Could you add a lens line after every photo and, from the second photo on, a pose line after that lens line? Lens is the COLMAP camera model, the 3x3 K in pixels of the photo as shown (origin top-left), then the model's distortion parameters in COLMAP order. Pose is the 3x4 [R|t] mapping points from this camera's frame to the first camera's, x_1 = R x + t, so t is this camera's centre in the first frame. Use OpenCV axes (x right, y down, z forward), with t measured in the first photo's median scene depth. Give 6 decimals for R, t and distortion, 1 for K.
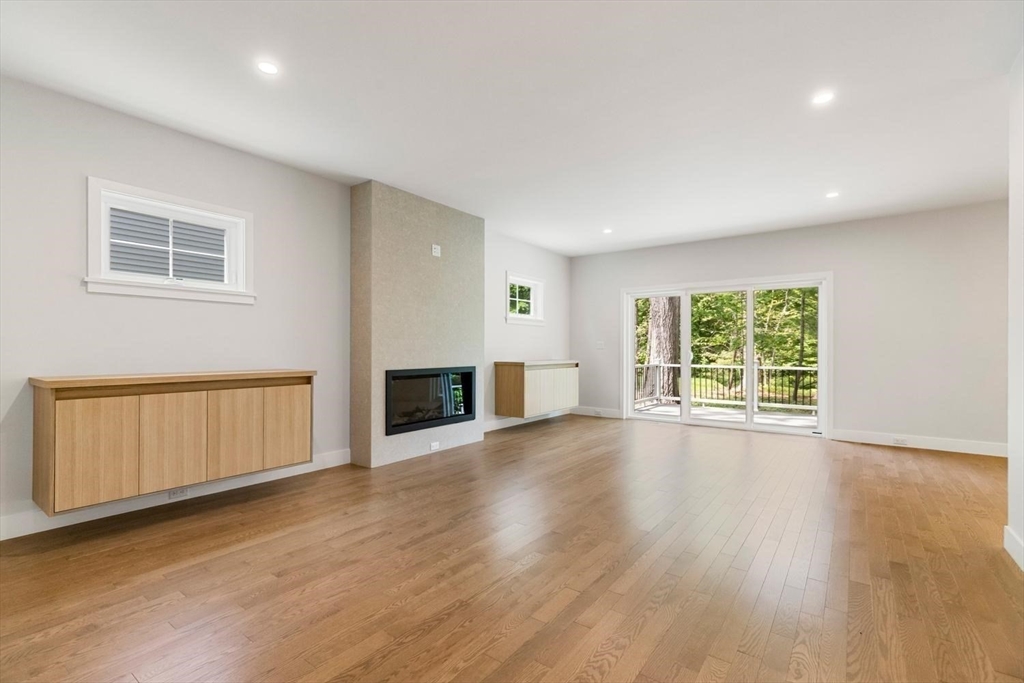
lens RADIAL K [[464.0, 0, 515.1], [0, 464.0, 348.9], [0, 0, 1]] dist [0.006665, -0.002199]
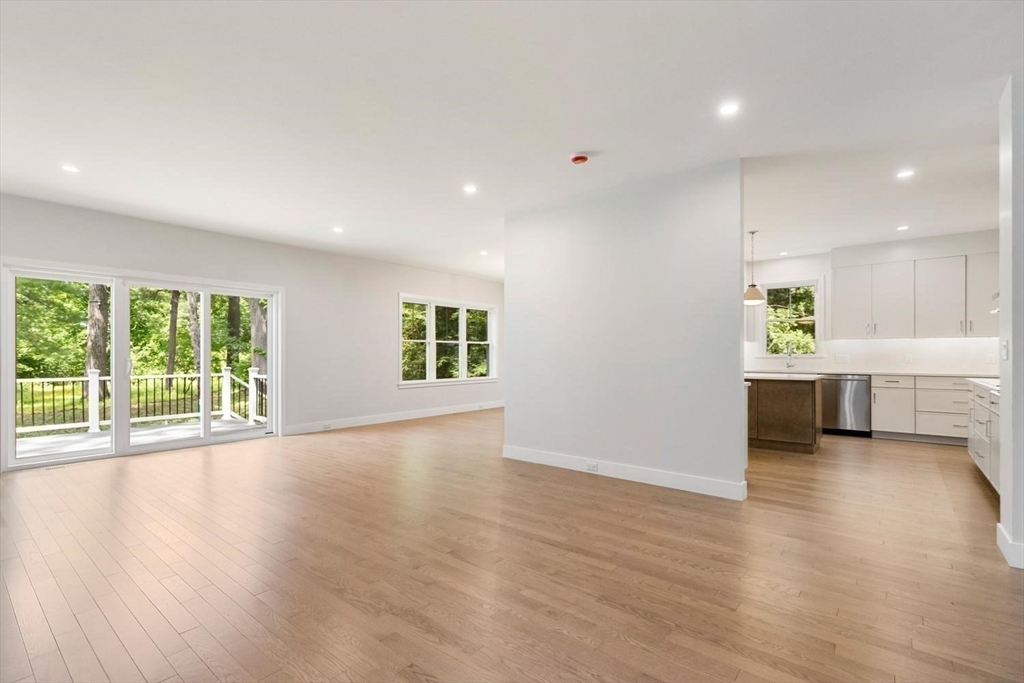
lens RADIAL K [[464.0, 0, 501.4], [0, 464.0, 349.9], [0, 0, 1]] dist [0.006665, -0.002199]
pose [[0.067242, 0.008315, 0.997702, -1.084504], [-0.000015, 0.999965, -0.008333, -0.011363], [-0.997737, 0.000546, 0.067240, 1.054558]]
